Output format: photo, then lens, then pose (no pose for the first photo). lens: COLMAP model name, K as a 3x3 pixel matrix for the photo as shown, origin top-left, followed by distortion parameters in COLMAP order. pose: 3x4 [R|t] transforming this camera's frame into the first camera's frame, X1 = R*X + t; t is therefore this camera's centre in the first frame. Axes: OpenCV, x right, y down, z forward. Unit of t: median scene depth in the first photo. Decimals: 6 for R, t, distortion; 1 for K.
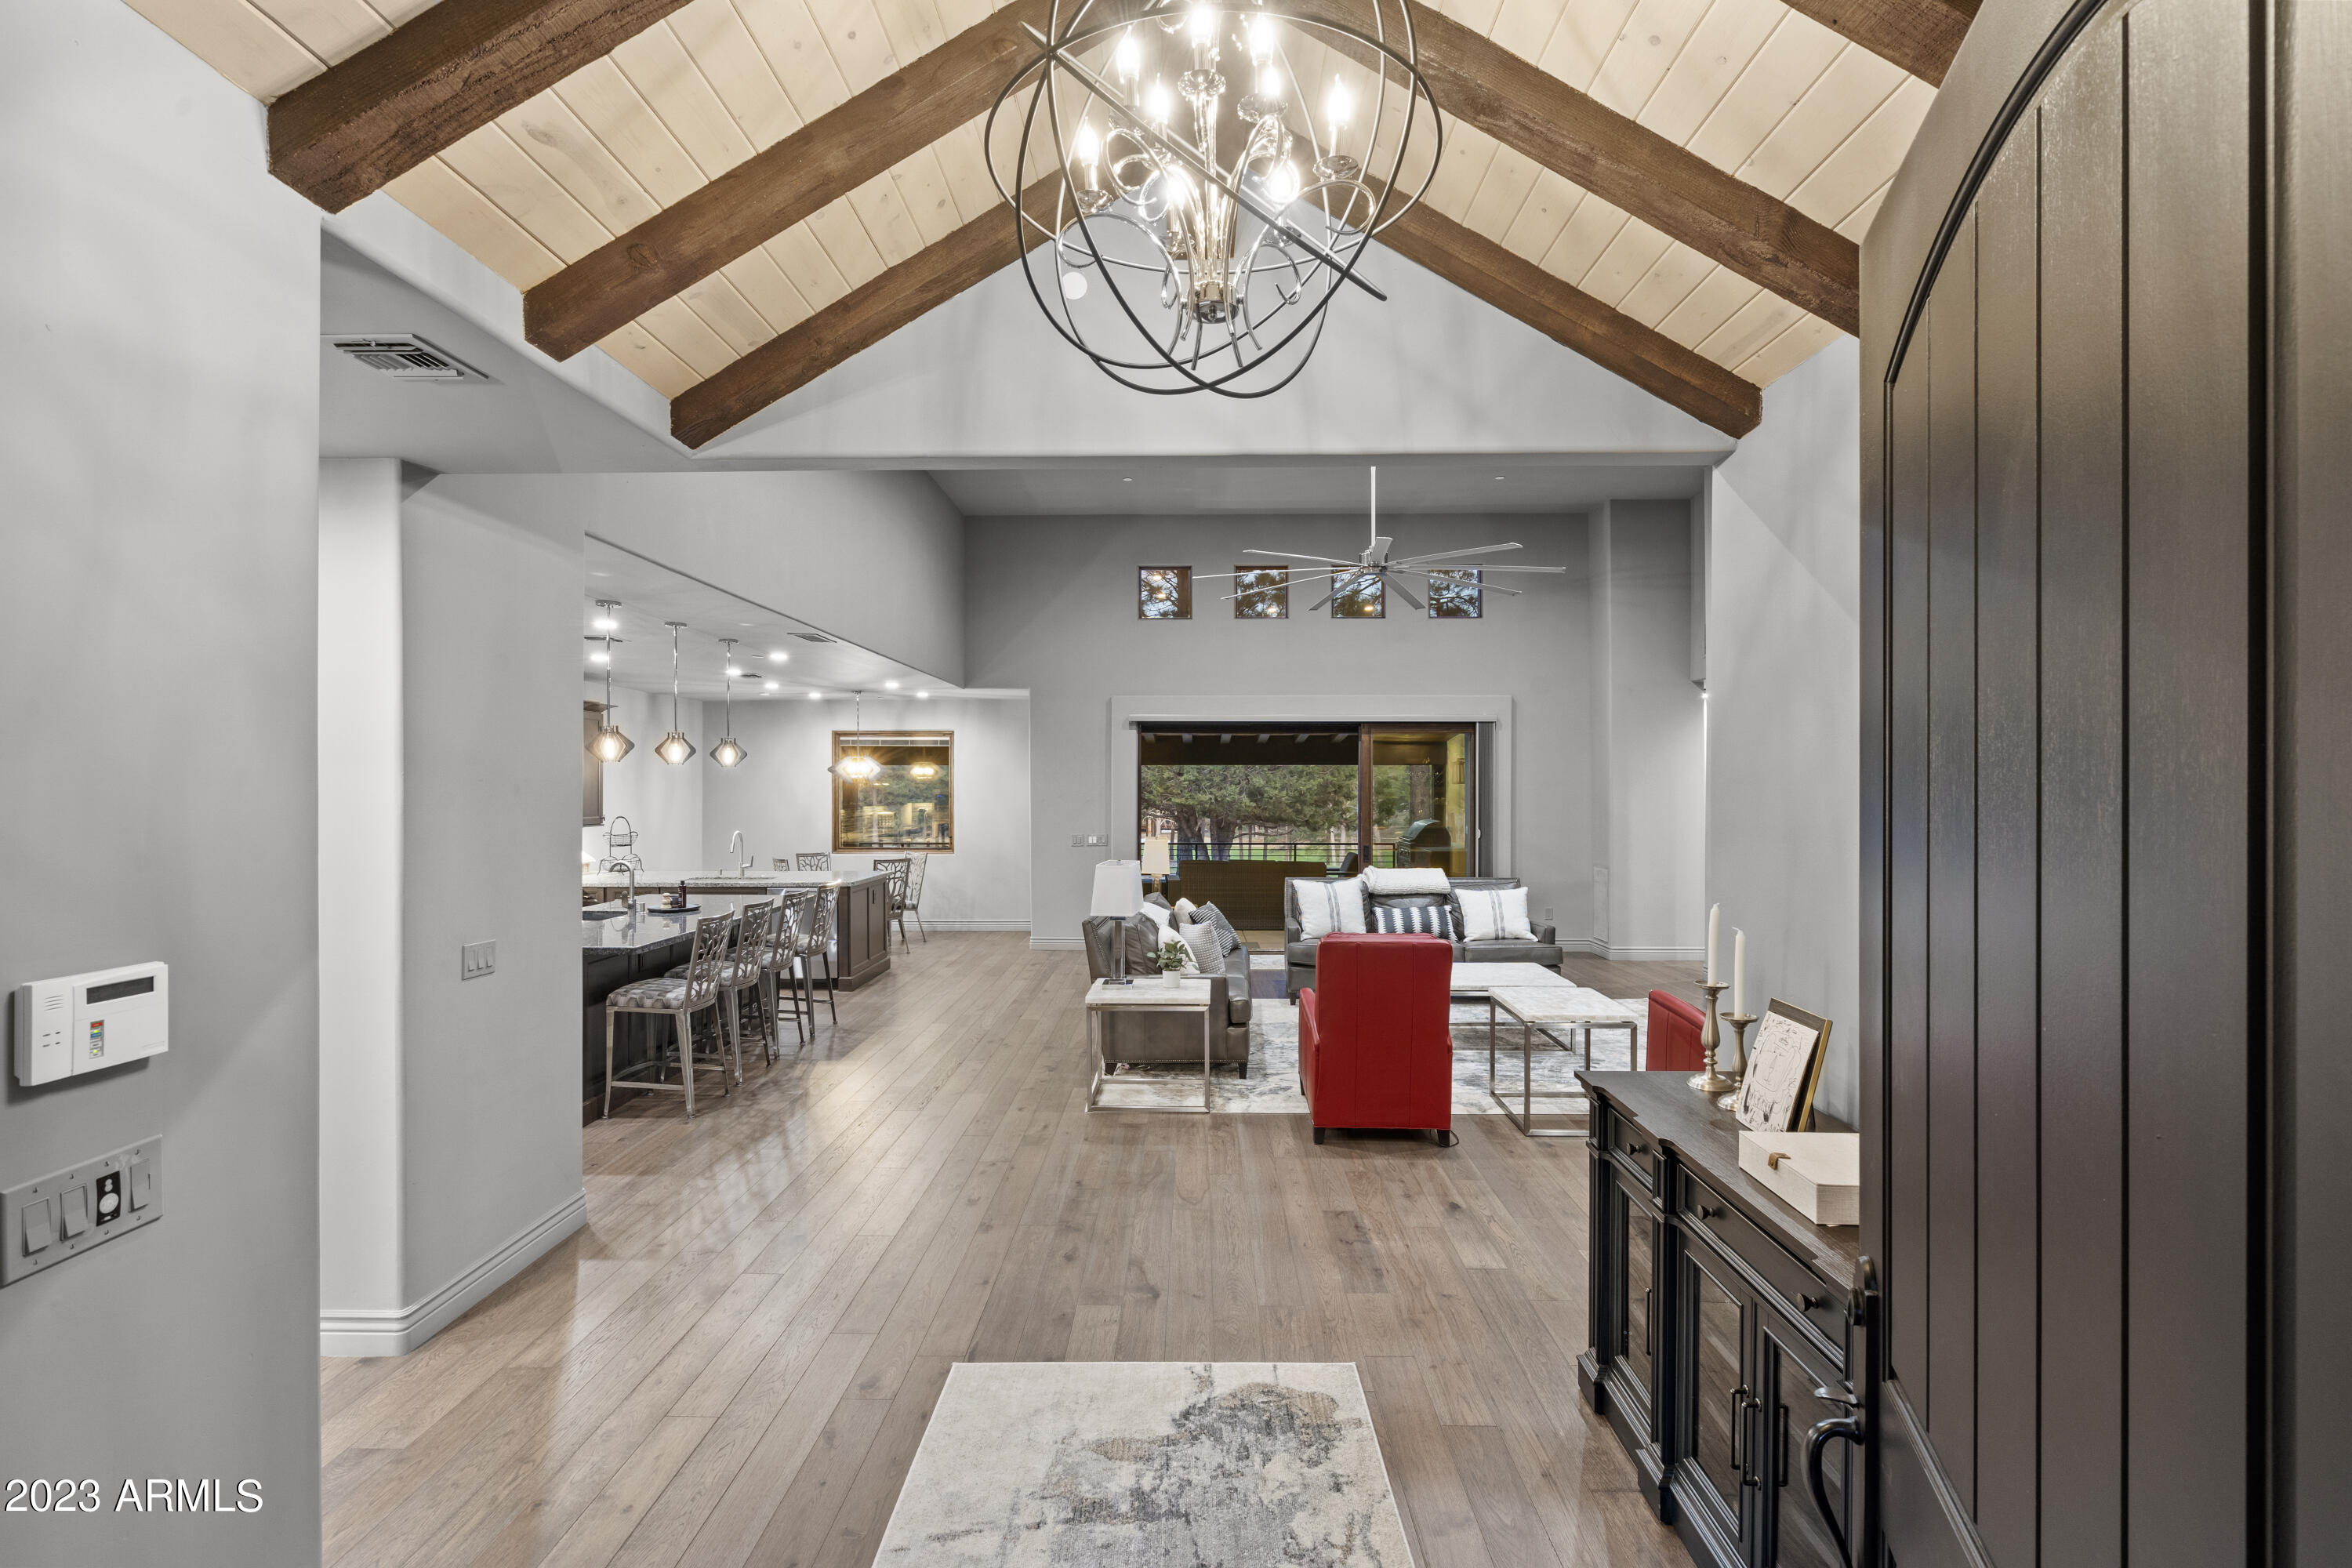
lens RADIAL K [[1070.1, 0, 1174.7], [0, 1070.1, 774.9], [0, 0, 1]] dist [-0.007542, 0.003494]
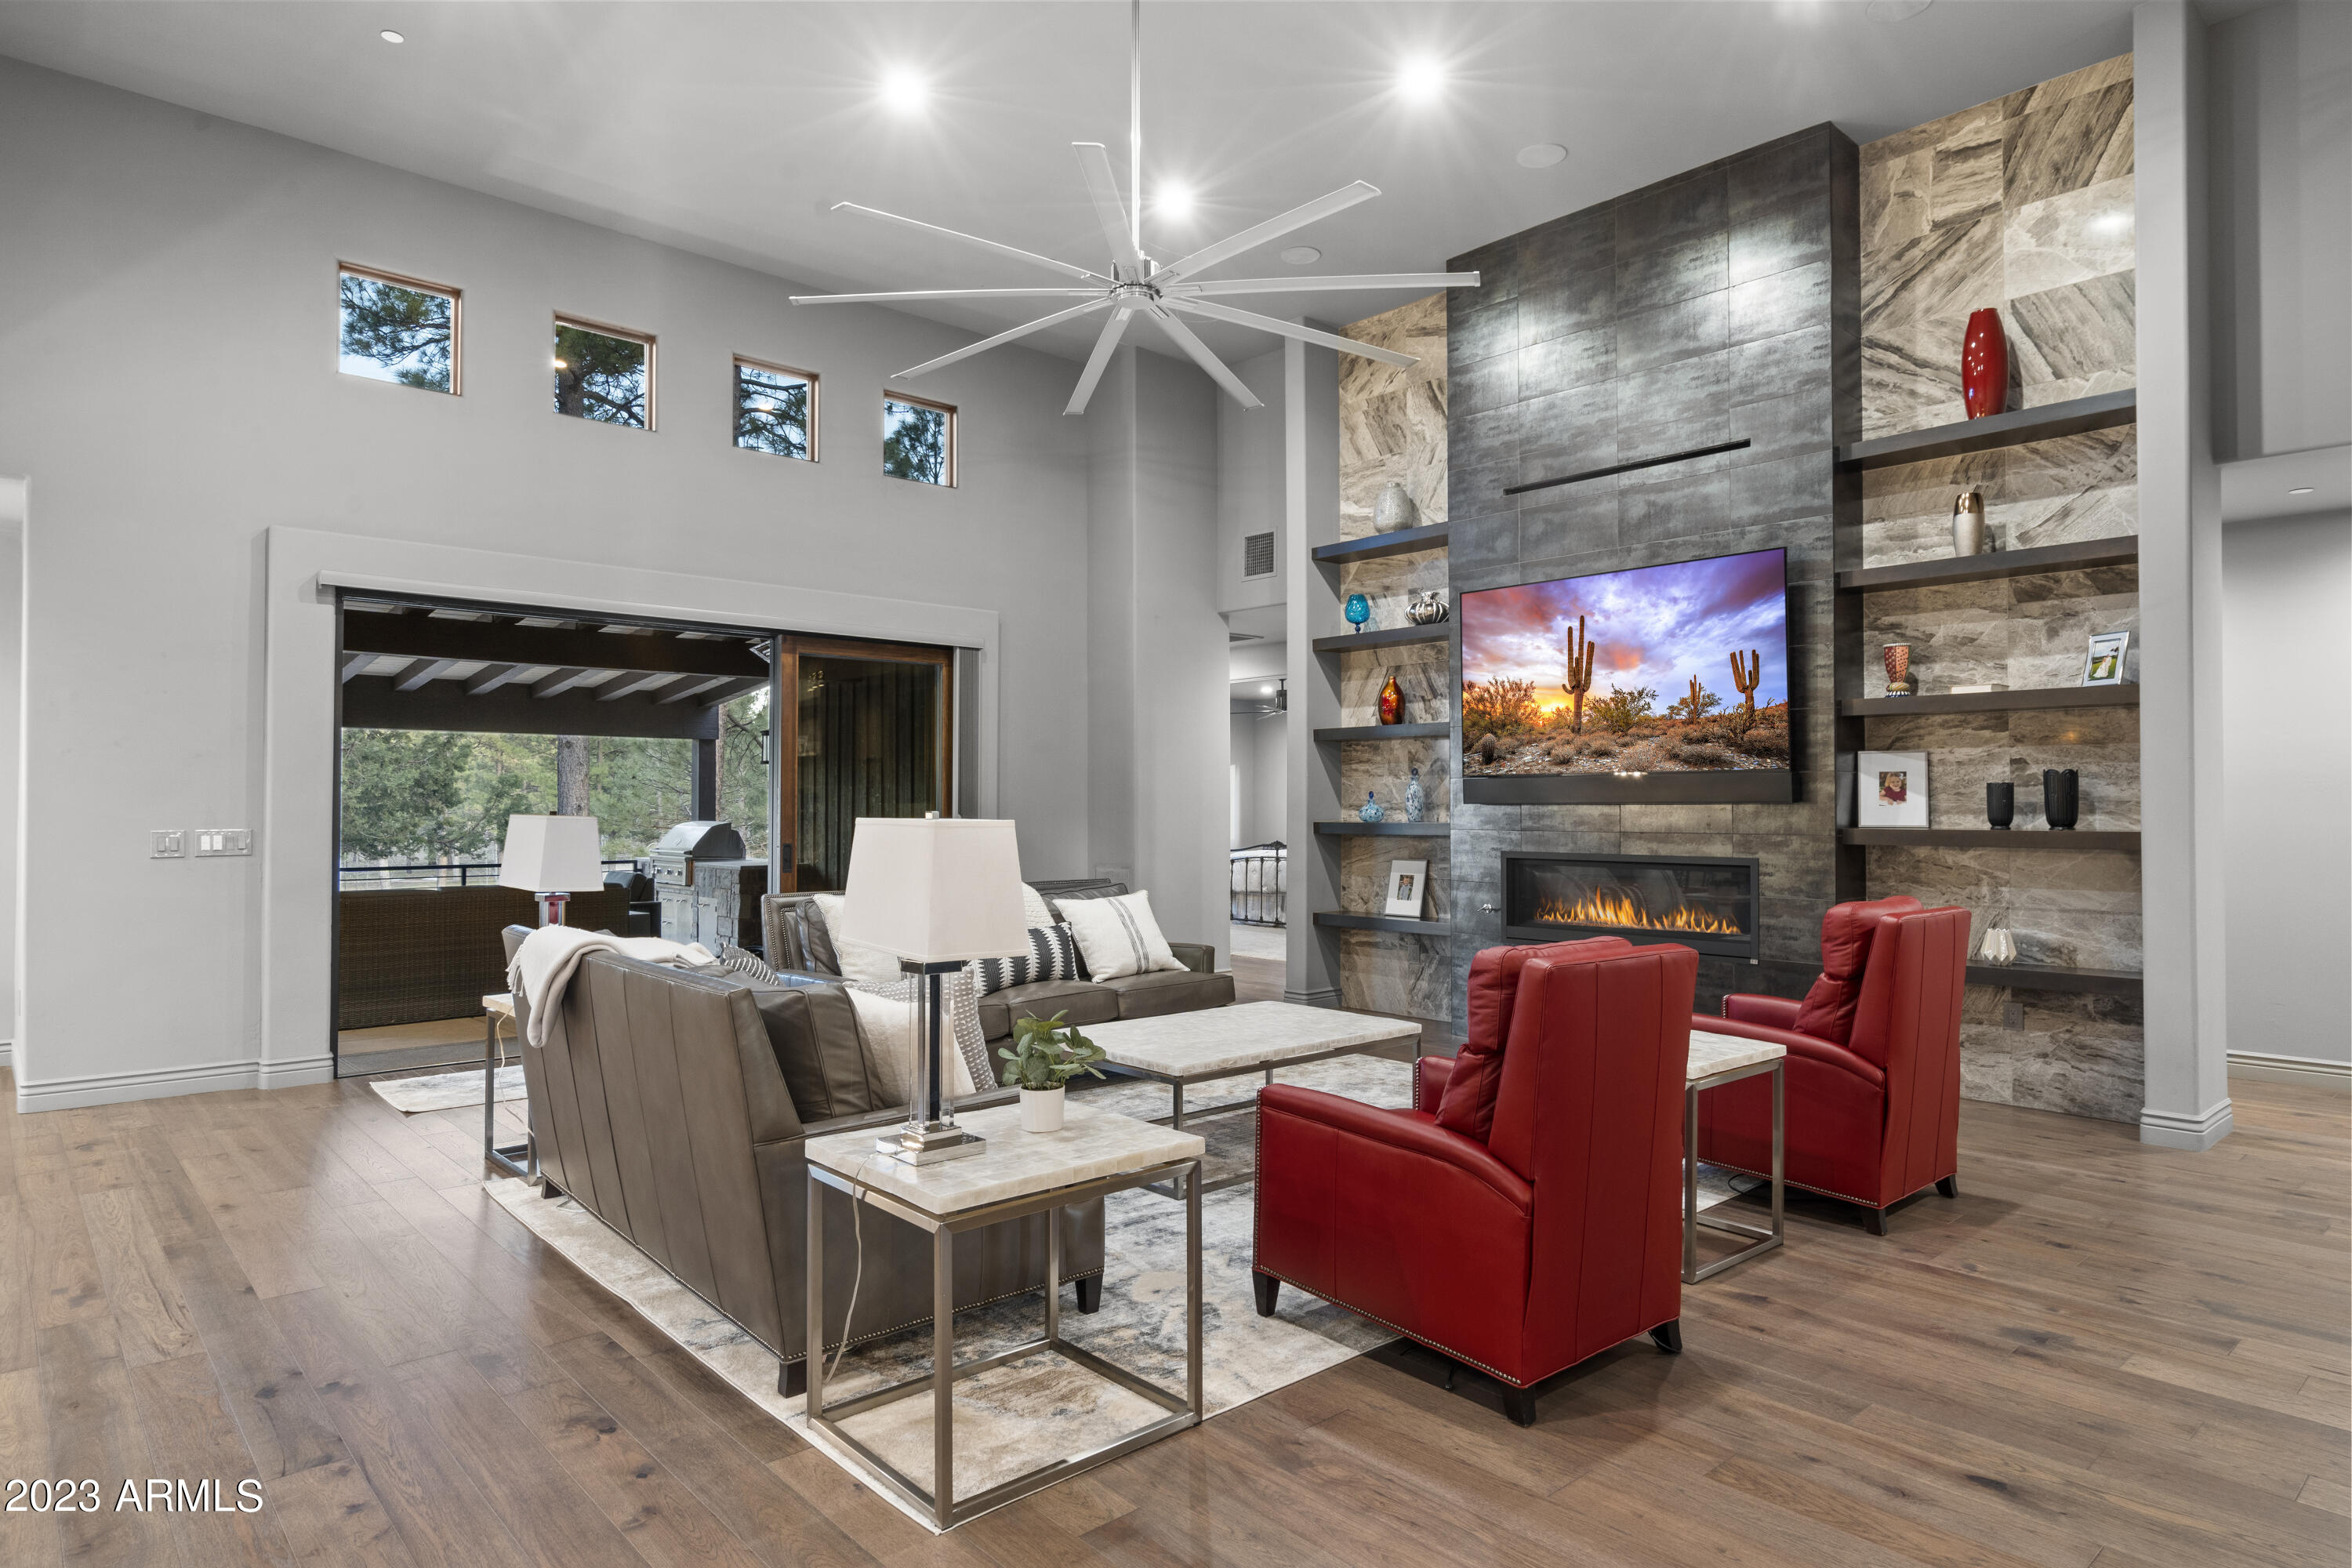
lens RADIAL K [[1337.8, 0, 1171.4], [0, 1337.8, 785.6], [0, 0, 1]] dist [0.000671, 0.002769]
pose [[0.735168, 0.009942, 0.677812, -0.170093], [-0.004999, 0.999945, -0.009246, 0.041693], [-0.677867, 0.003409, 0.735177, 0.333213]]
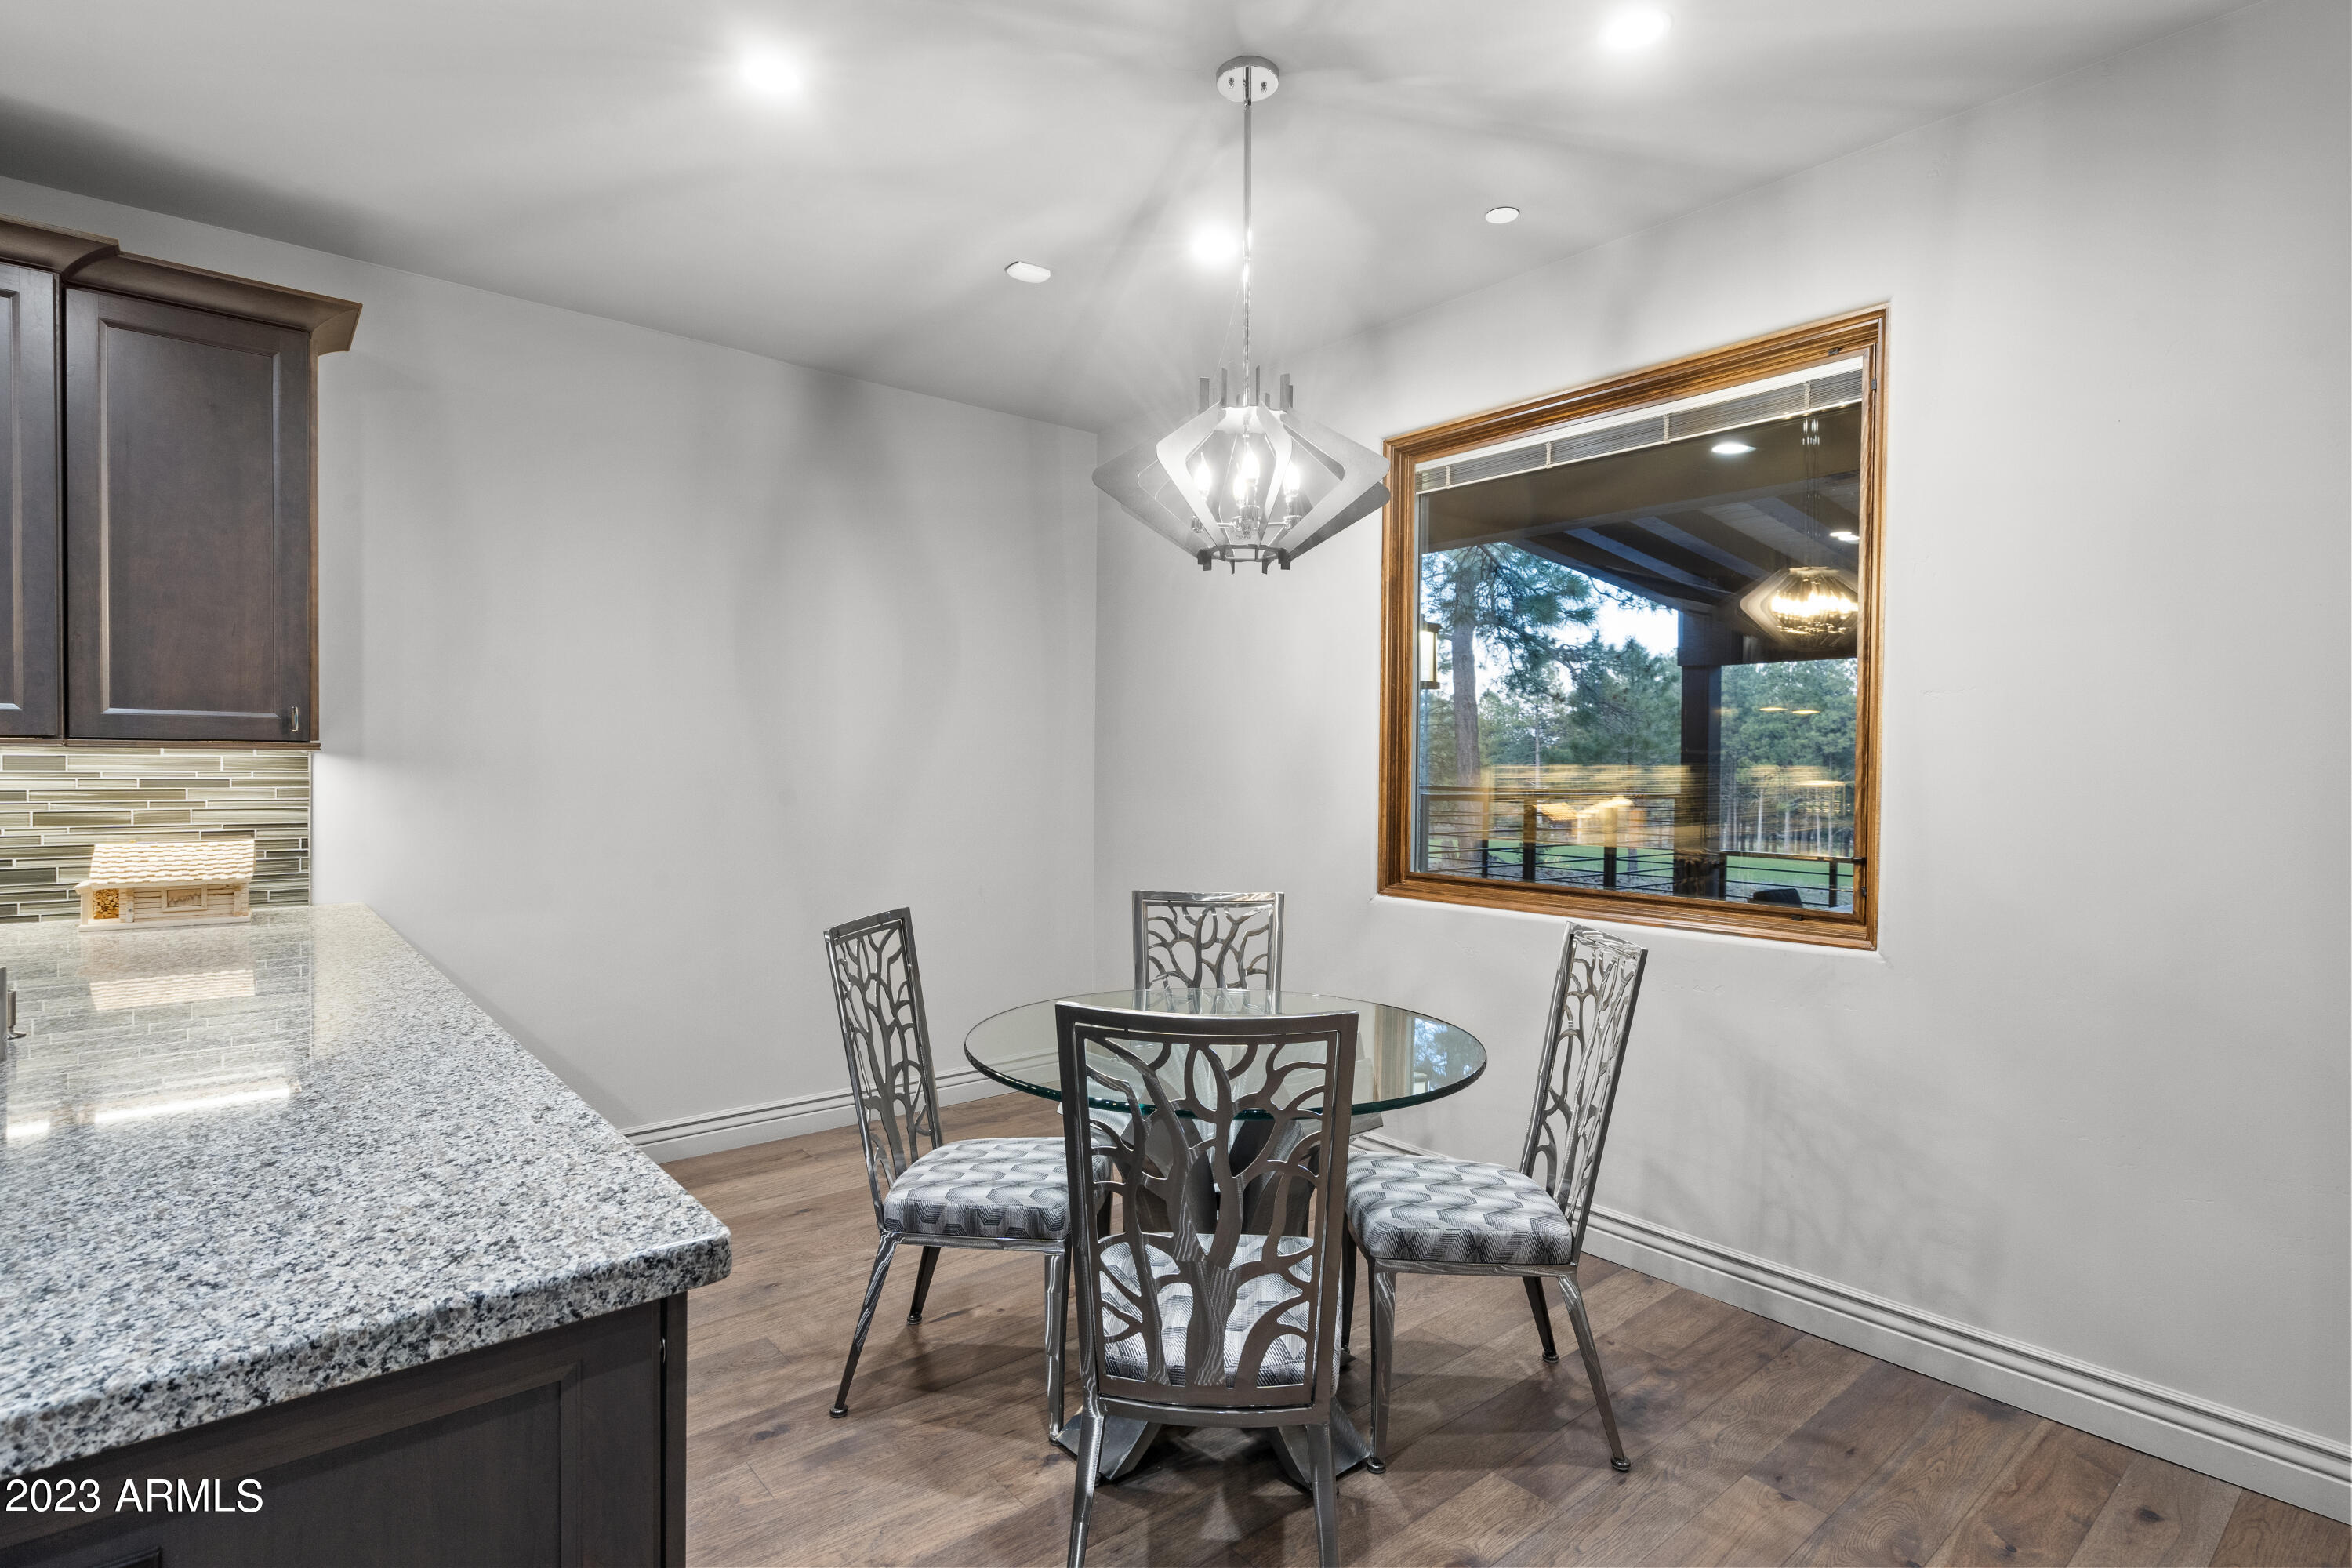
lens RADIAL K [[1124.3, 0, 1190.6], [0, 1124.3, 790.3], [0, 0, 1]] dist [-0.003986, 0.003128]
pose [[0.655688, 0.019711, -0.754774, -0.157513], [0.000145, 0.999656, 0.026232, 0.046695], [0.755032, -0.017309, 0.655460, 0.907928]]
